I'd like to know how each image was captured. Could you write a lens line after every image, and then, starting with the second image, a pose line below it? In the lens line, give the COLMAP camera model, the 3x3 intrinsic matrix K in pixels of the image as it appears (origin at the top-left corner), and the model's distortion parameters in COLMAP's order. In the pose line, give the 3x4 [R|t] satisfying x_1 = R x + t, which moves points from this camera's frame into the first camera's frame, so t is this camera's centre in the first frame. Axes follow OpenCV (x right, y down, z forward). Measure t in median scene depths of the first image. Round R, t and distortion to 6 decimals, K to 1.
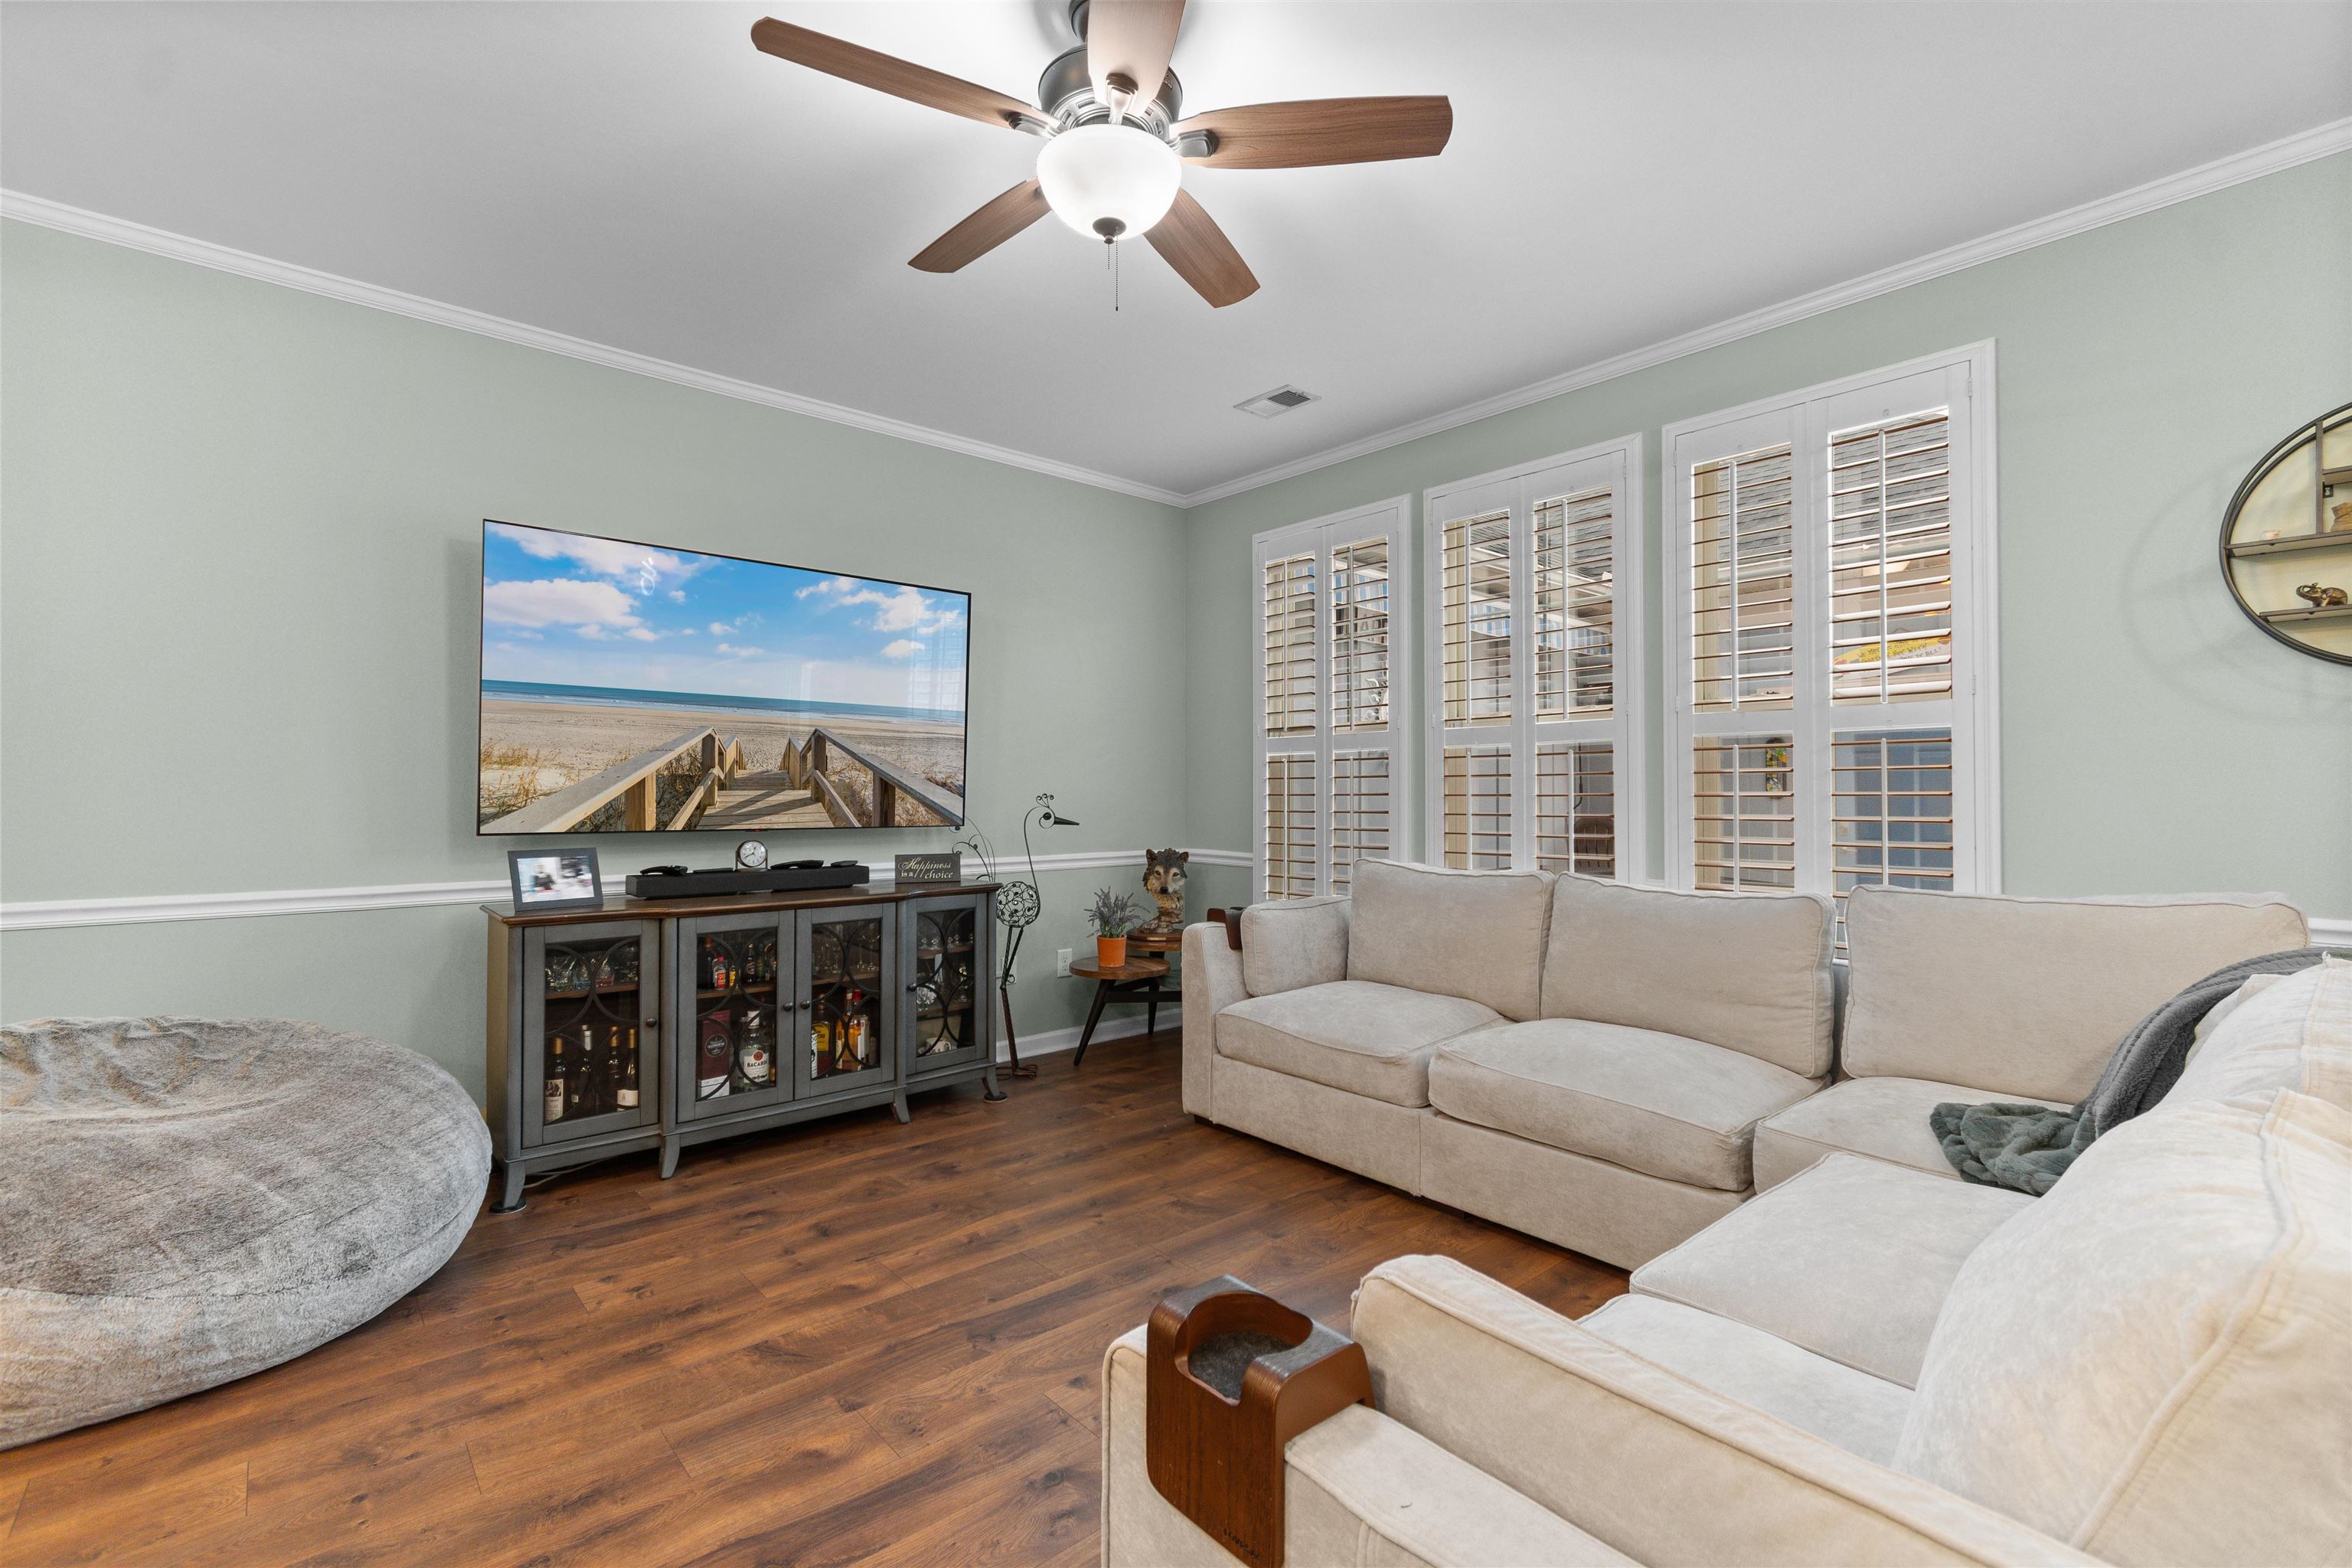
lens RADIAL K [[1032.3, 0, 1177.4], [0, 1032.3, 789.8], [0, 0, 1]] dist [0.005062, -0.001540]
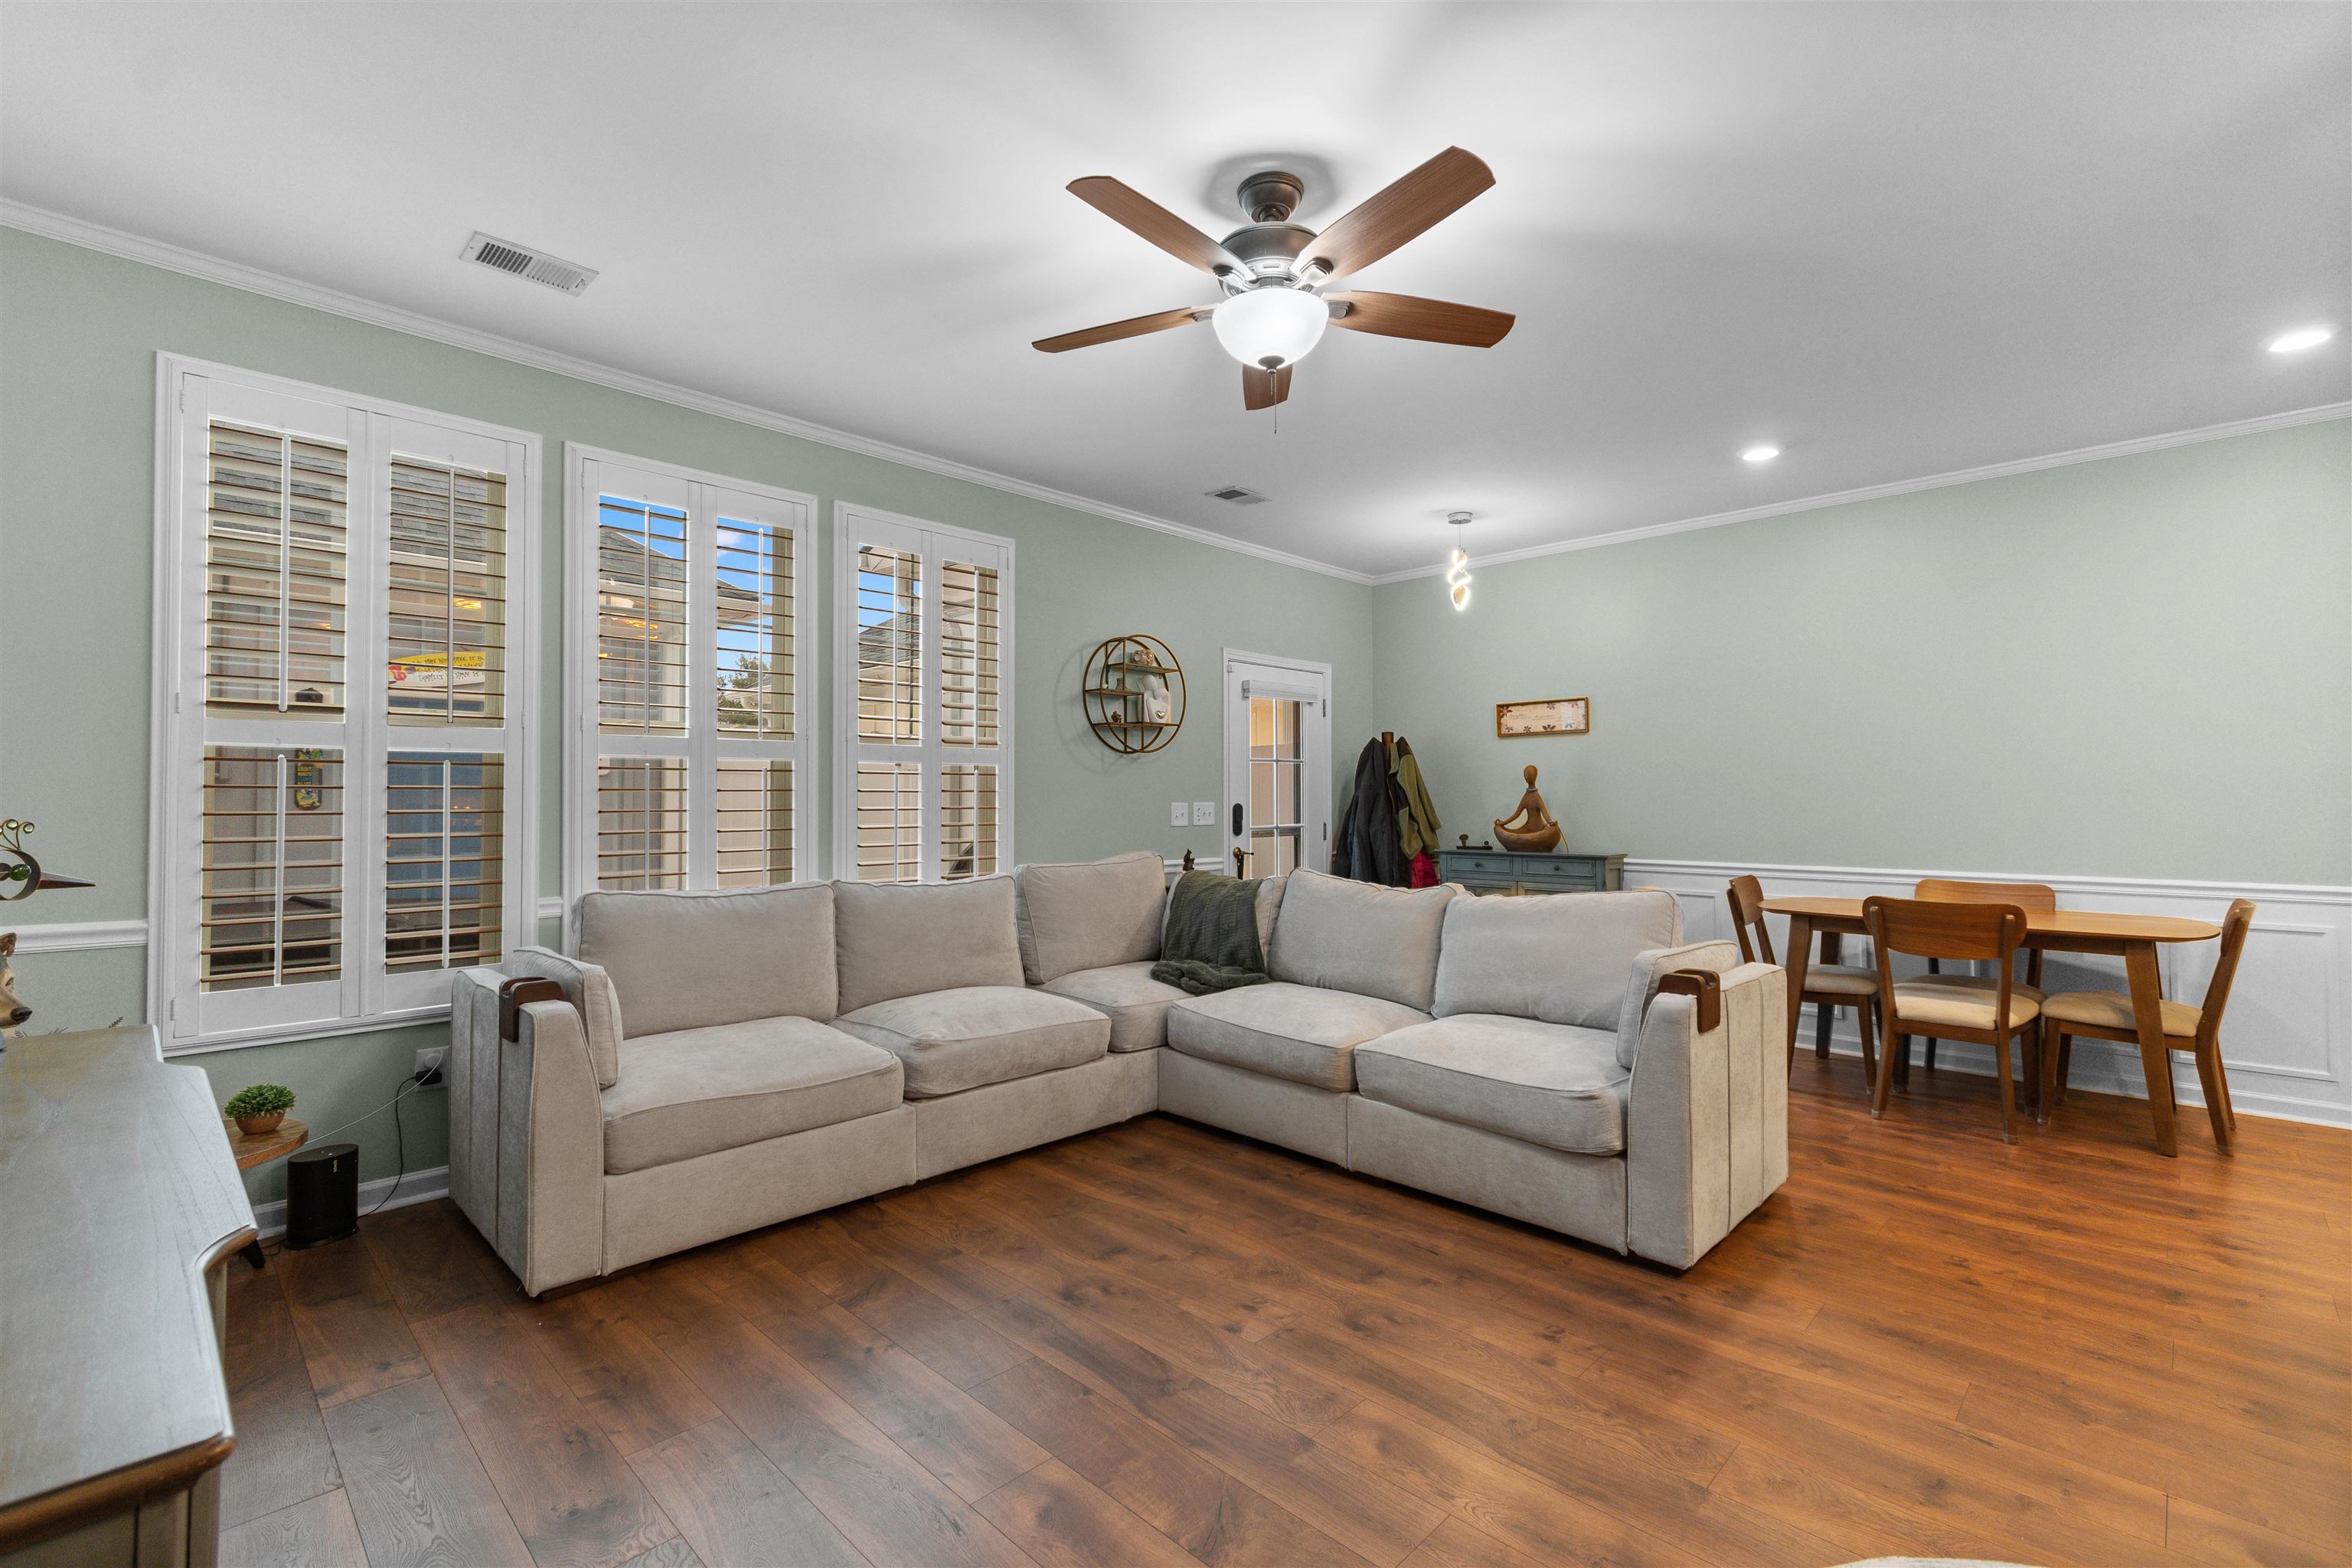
lens RADIAL K [[1032.3, 0, 1175.9], [0, 1032.3, 789.2], [0, 0, 1]] dist [0.005062, -0.001540]
pose [[-0.069942, 0.010329, 0.997498, -0.712823], [-0.004711, 0.999932, -0.010684, -0.007744], [-0.997540, -0.005446, -0.069888, 0.659207]]
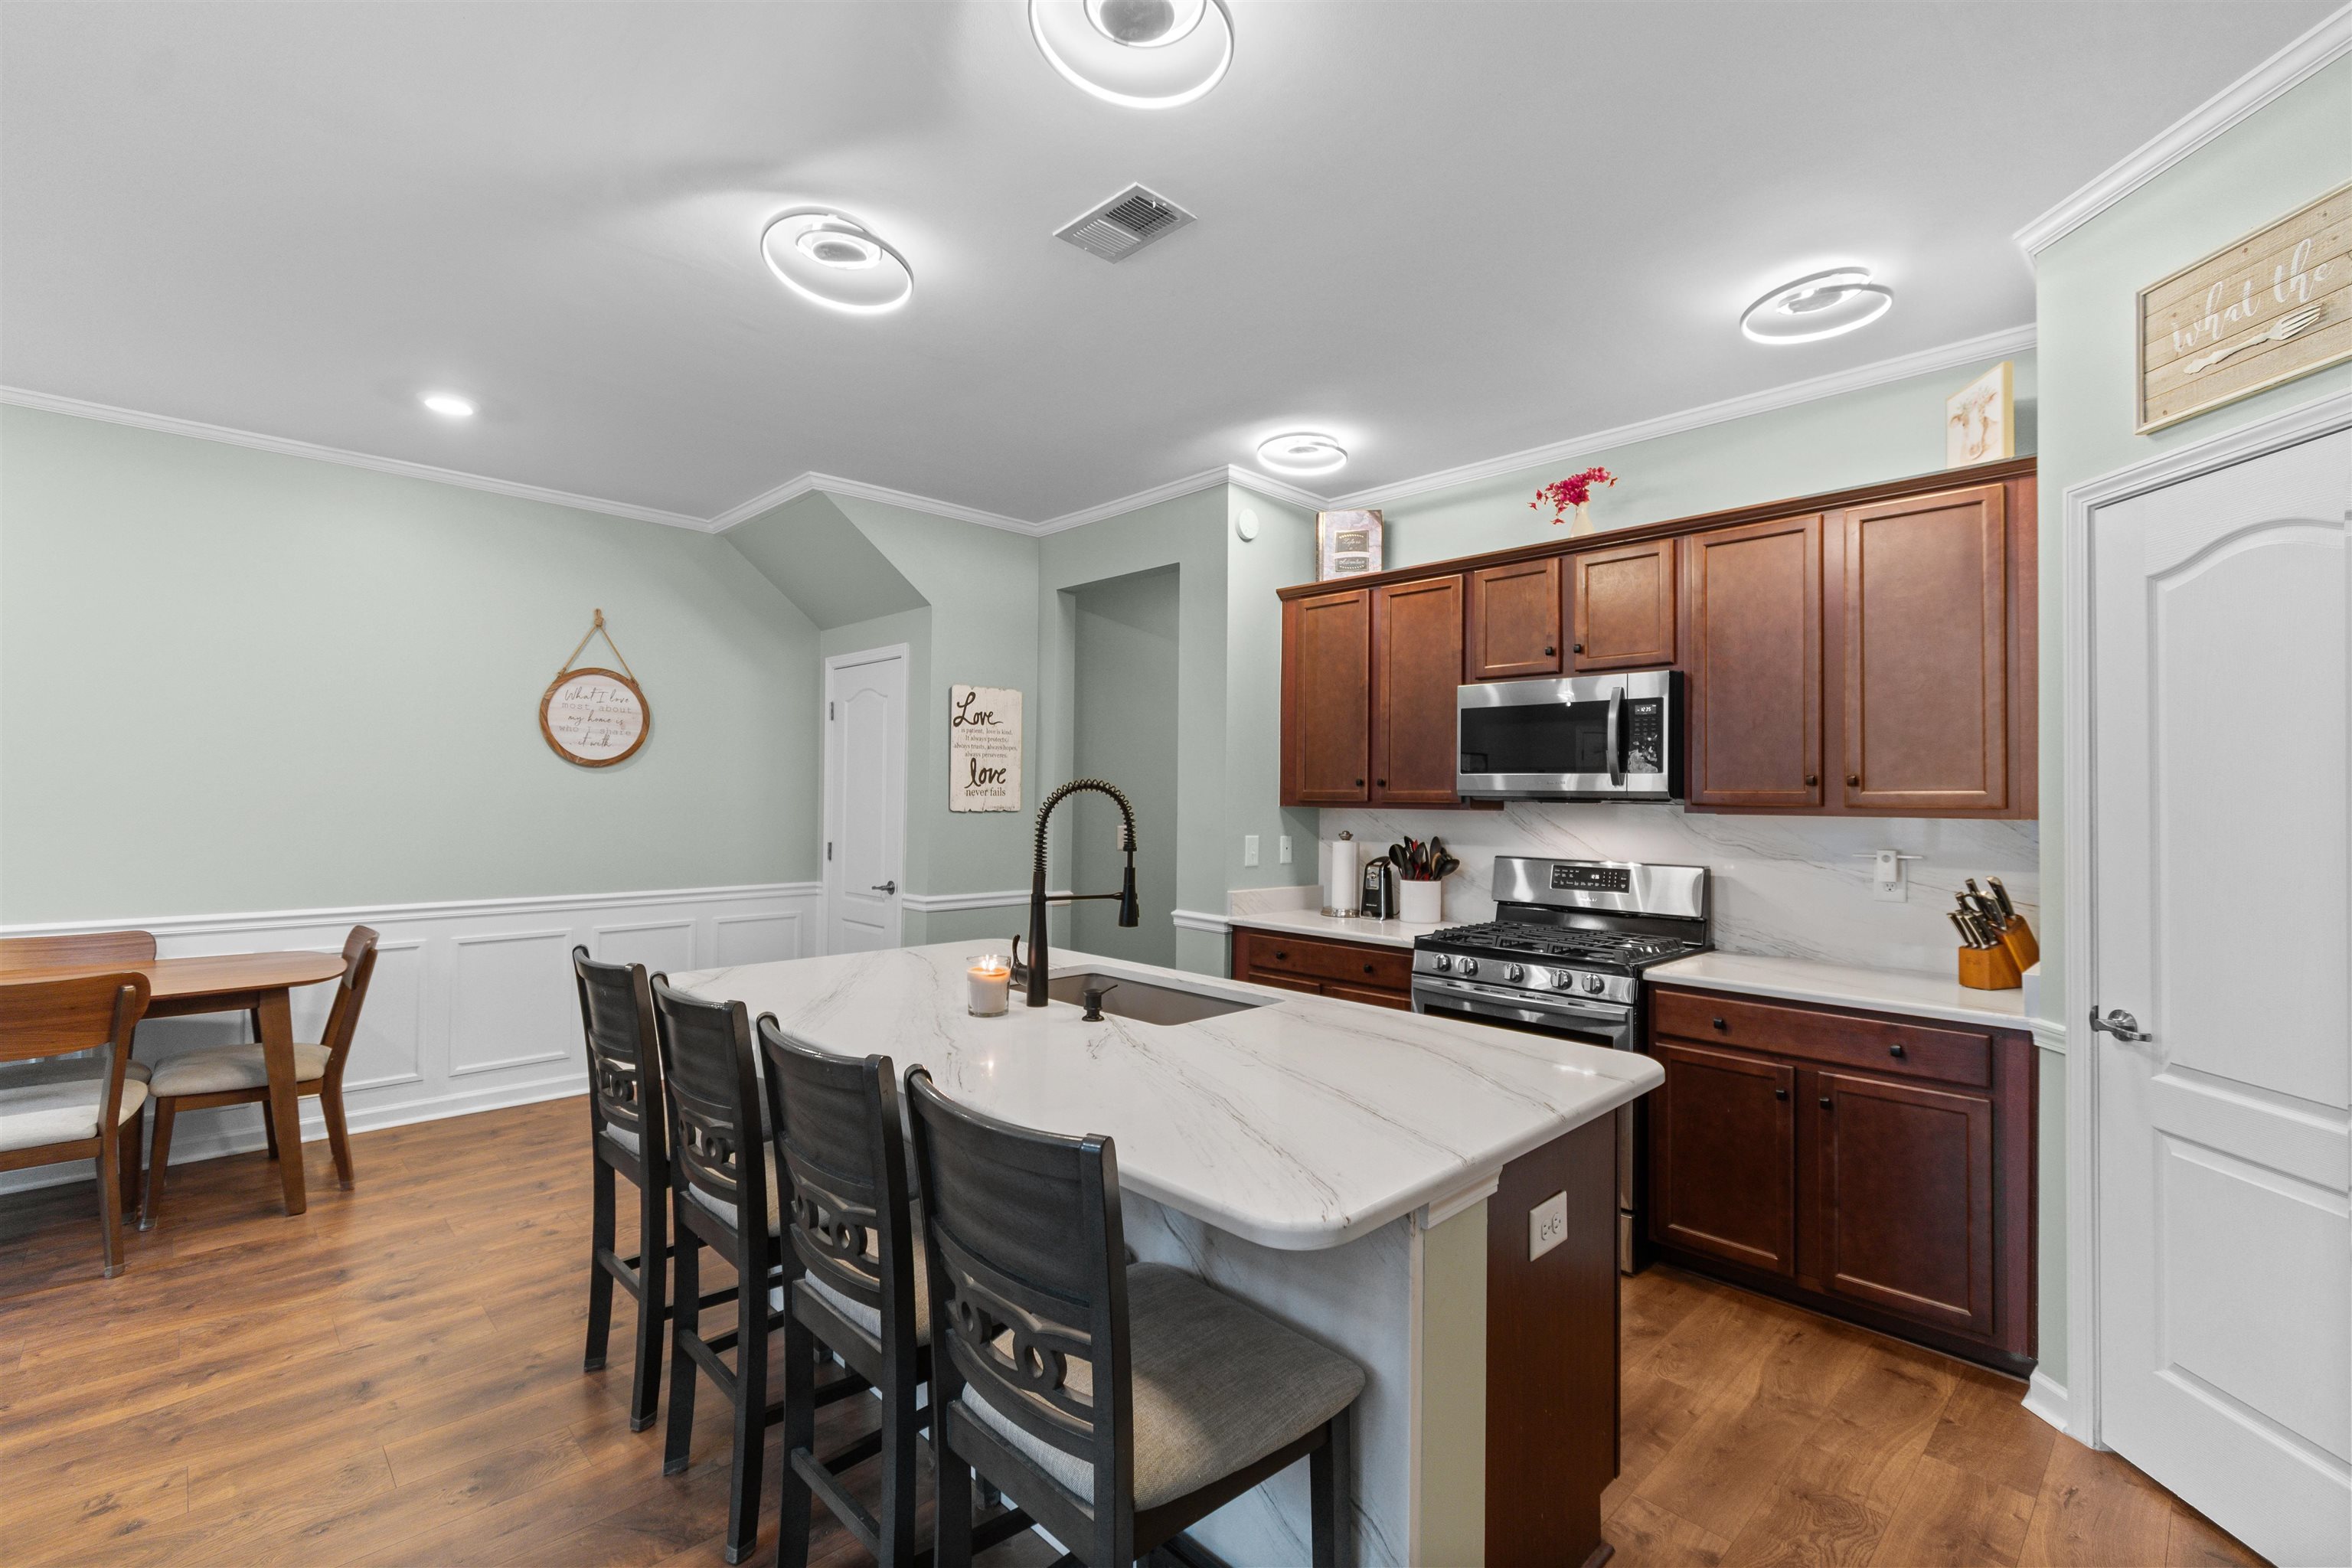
lens RADIAL K [[1032.3, 0, 1182.4], [0, 1032.3, 775.2], [0, 0, 1]] dist [0.005062, -0.001540]
pose [[-0.998841, -0.010566, -0.046956, -0.533452], [-0.009530, 0.999707, -0.022239, -0.051430], [0.047177, -0.021766, -0.998649, 0.614593]]
